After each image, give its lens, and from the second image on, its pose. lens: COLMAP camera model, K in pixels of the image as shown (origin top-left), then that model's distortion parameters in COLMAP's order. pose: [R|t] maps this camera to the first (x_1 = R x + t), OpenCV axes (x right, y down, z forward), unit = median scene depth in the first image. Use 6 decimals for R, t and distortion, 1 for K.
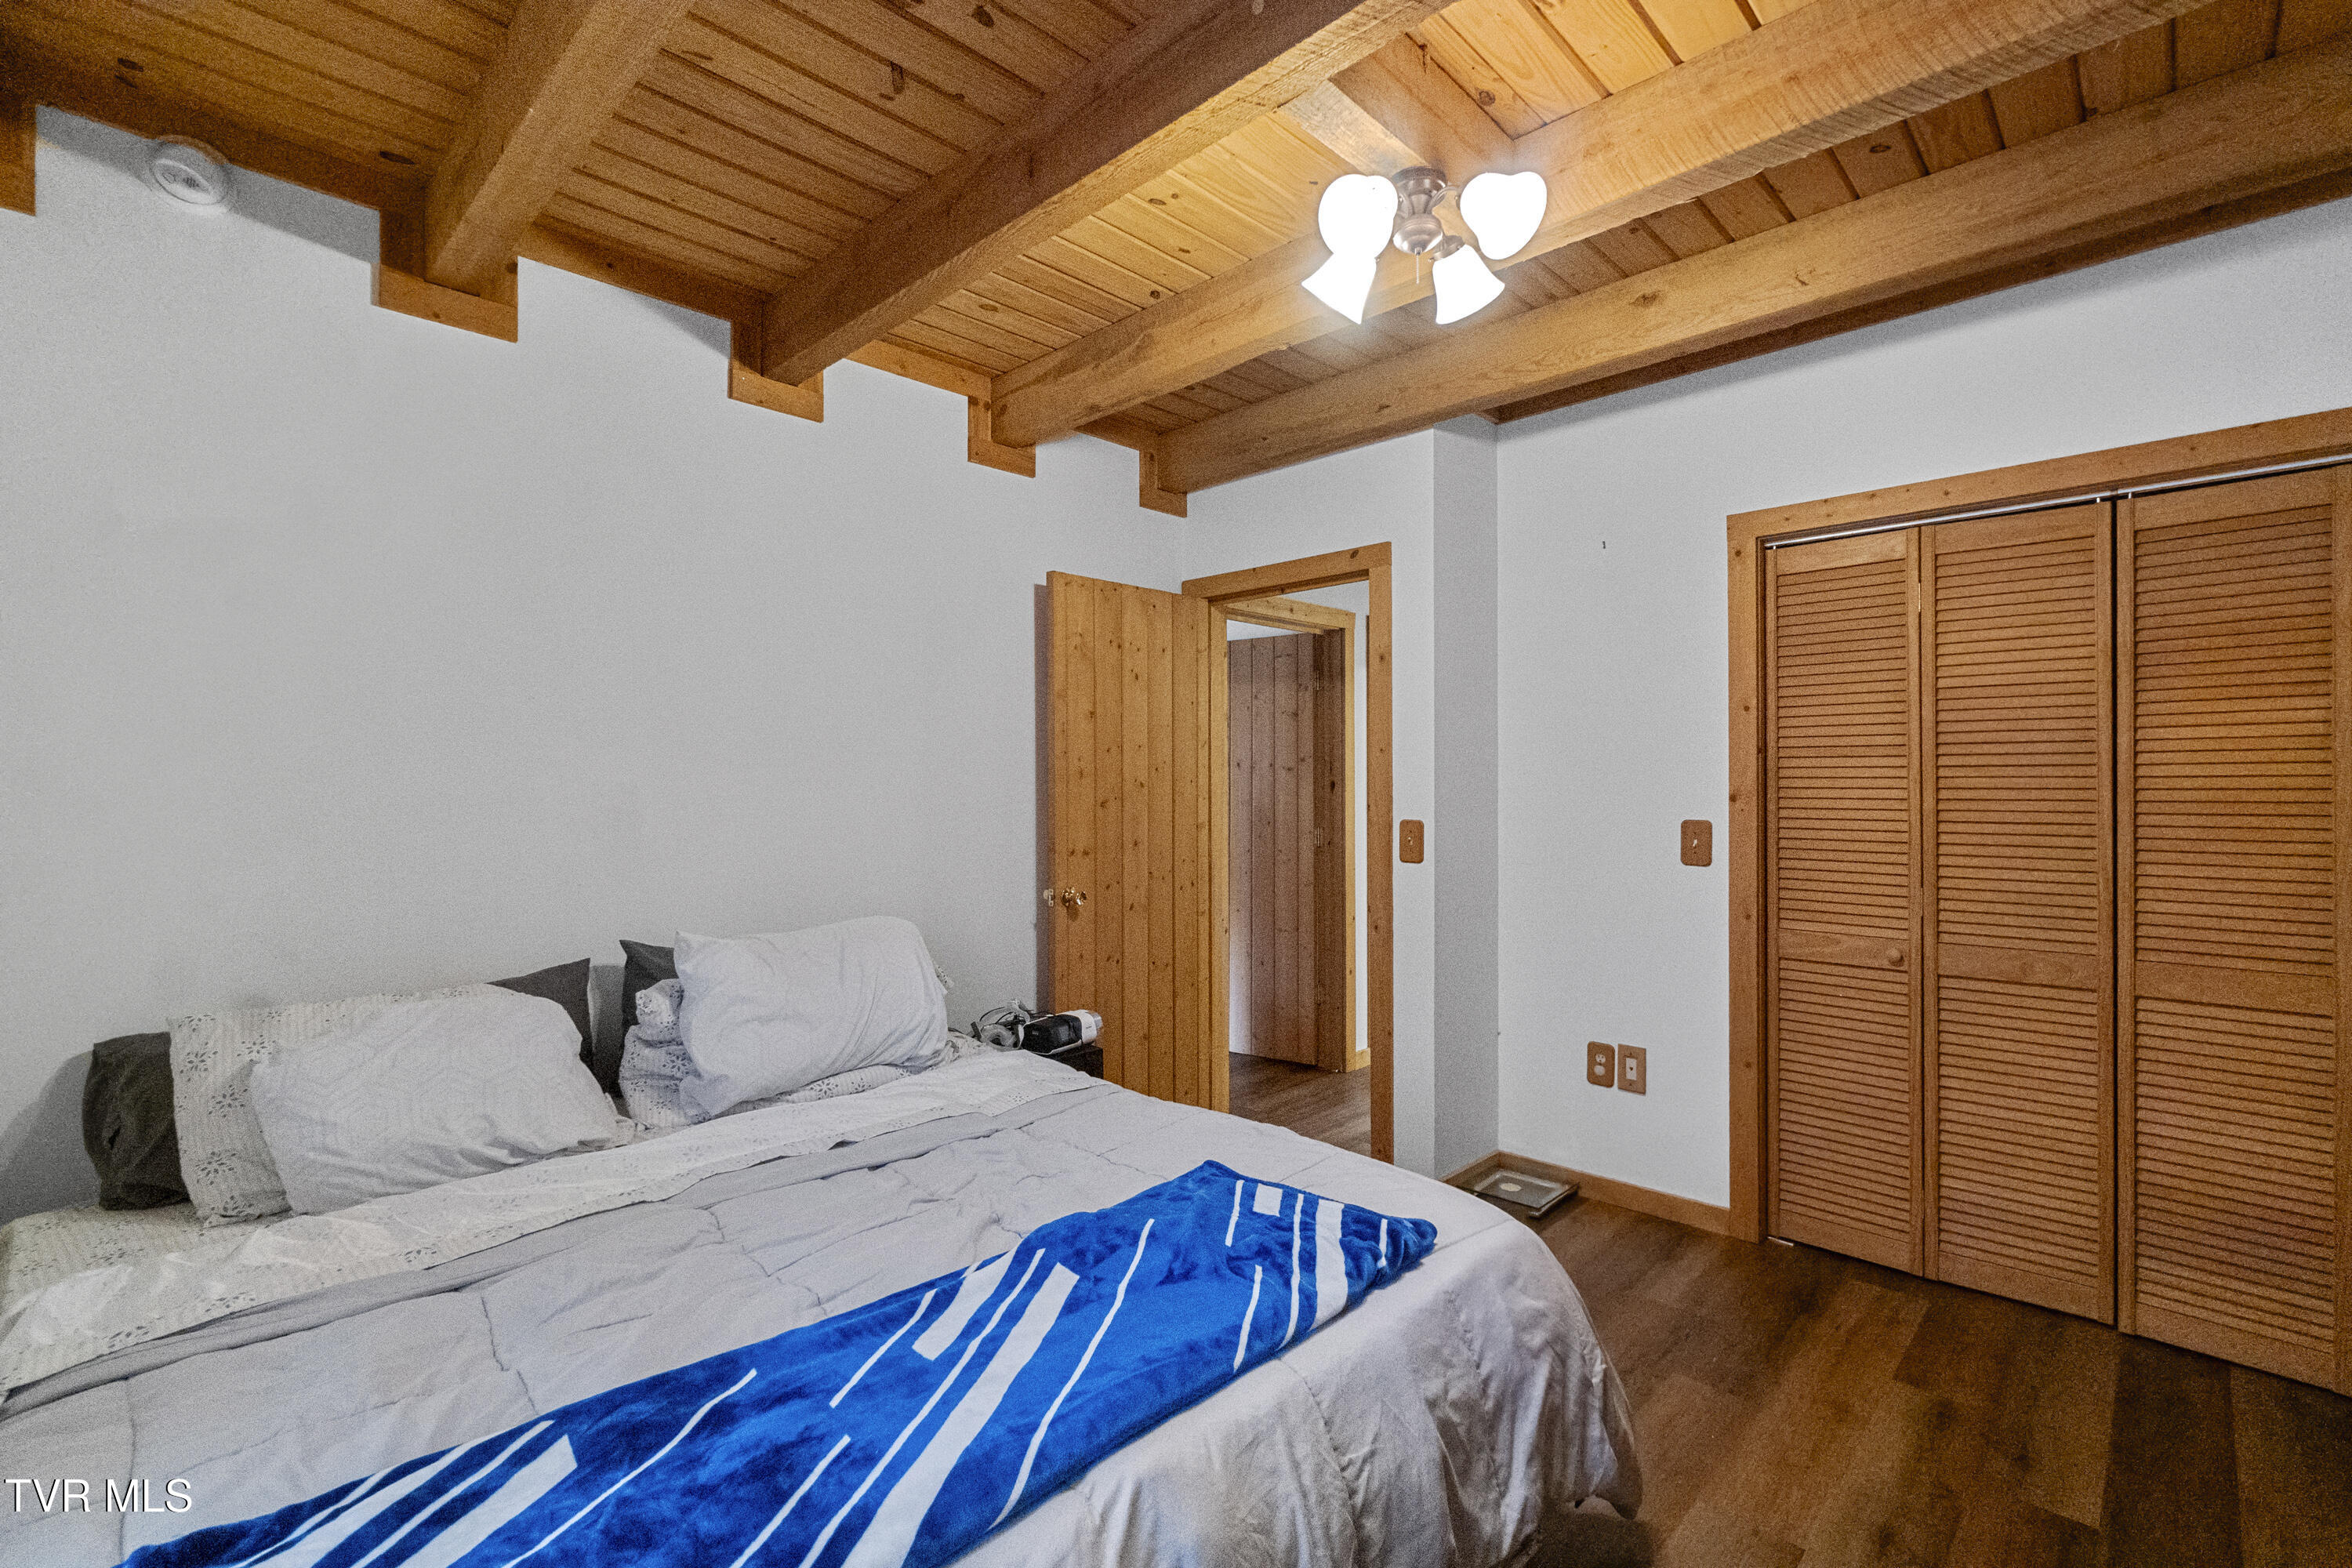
lens RADIAL K [[1019.8, 0, 1170.5], [0, 1019.8, 779.4], [0, 0, 1]] dist [0.000460, 0.000631]
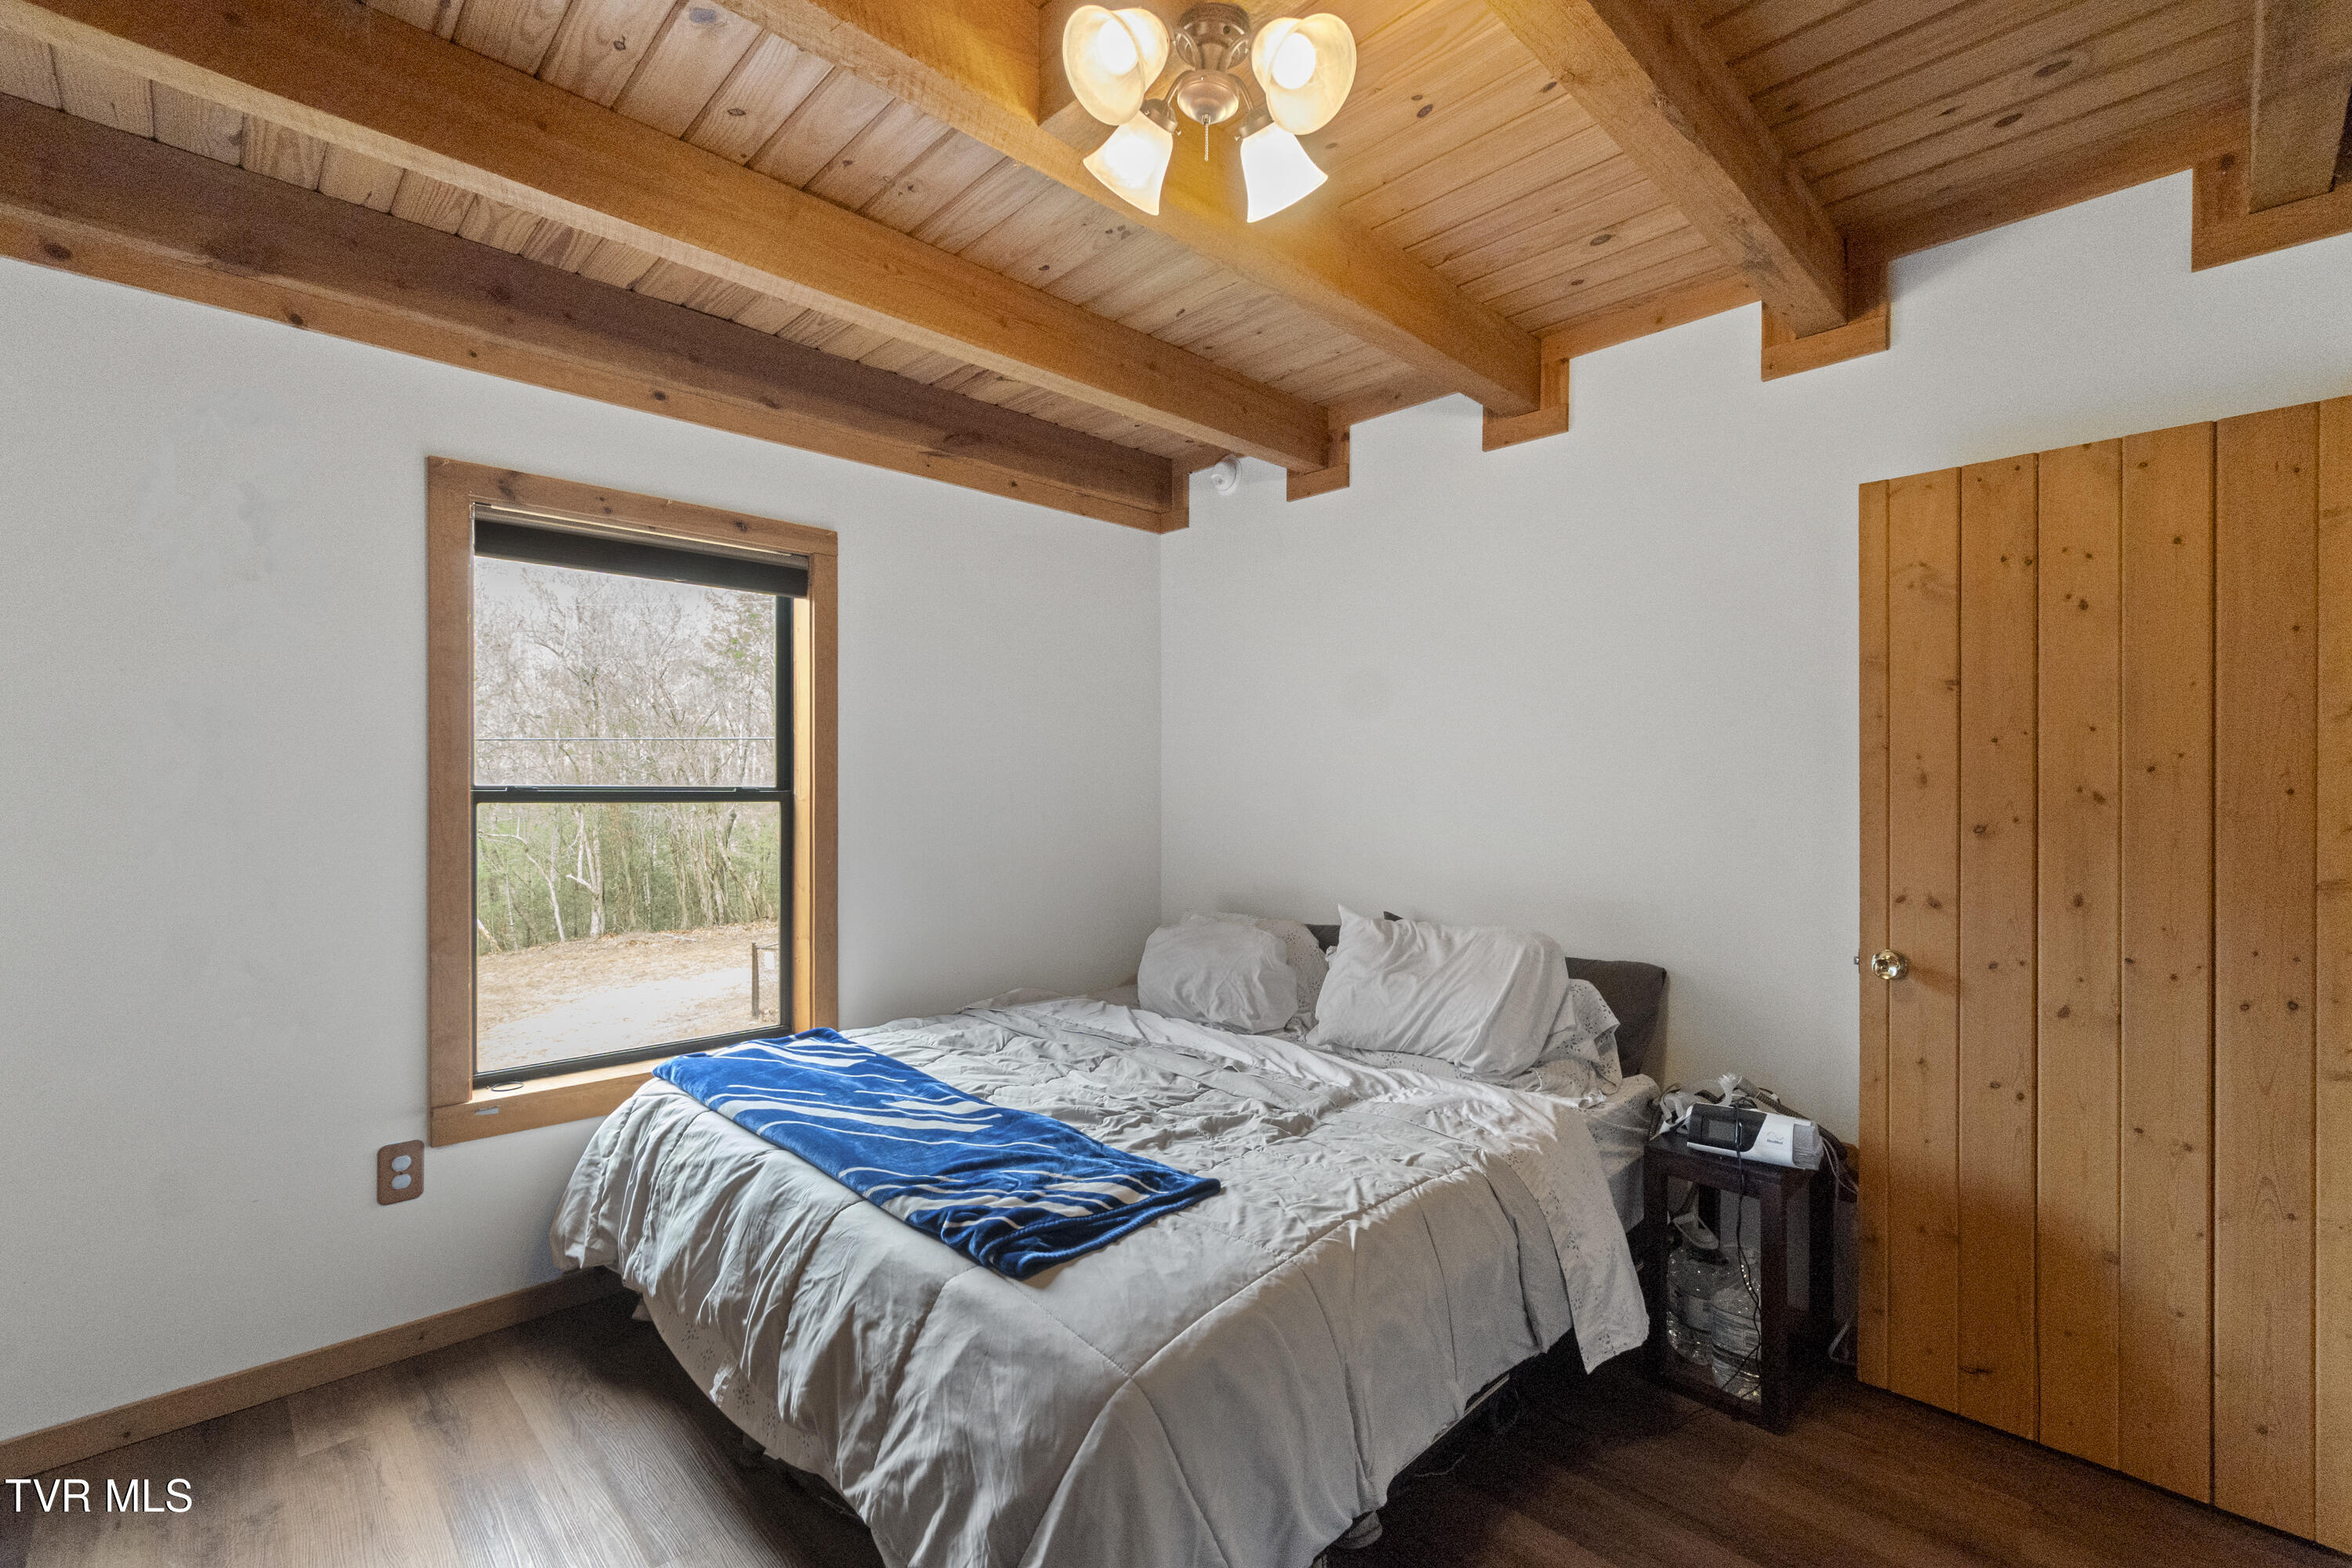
lens RADIAL K [[1011.5, 0, 1166.2], [0, 1011.5, 779.9], [0, 0, 1]] dist [-0.001778, 0.000042]
pose [[0.001020, -0.007885, -0.999968, 1.022451], [0.001223, 0.999968, -0.007883, -0.001708], [0.999999, -0.001215, 0.001030, 0.960784]]
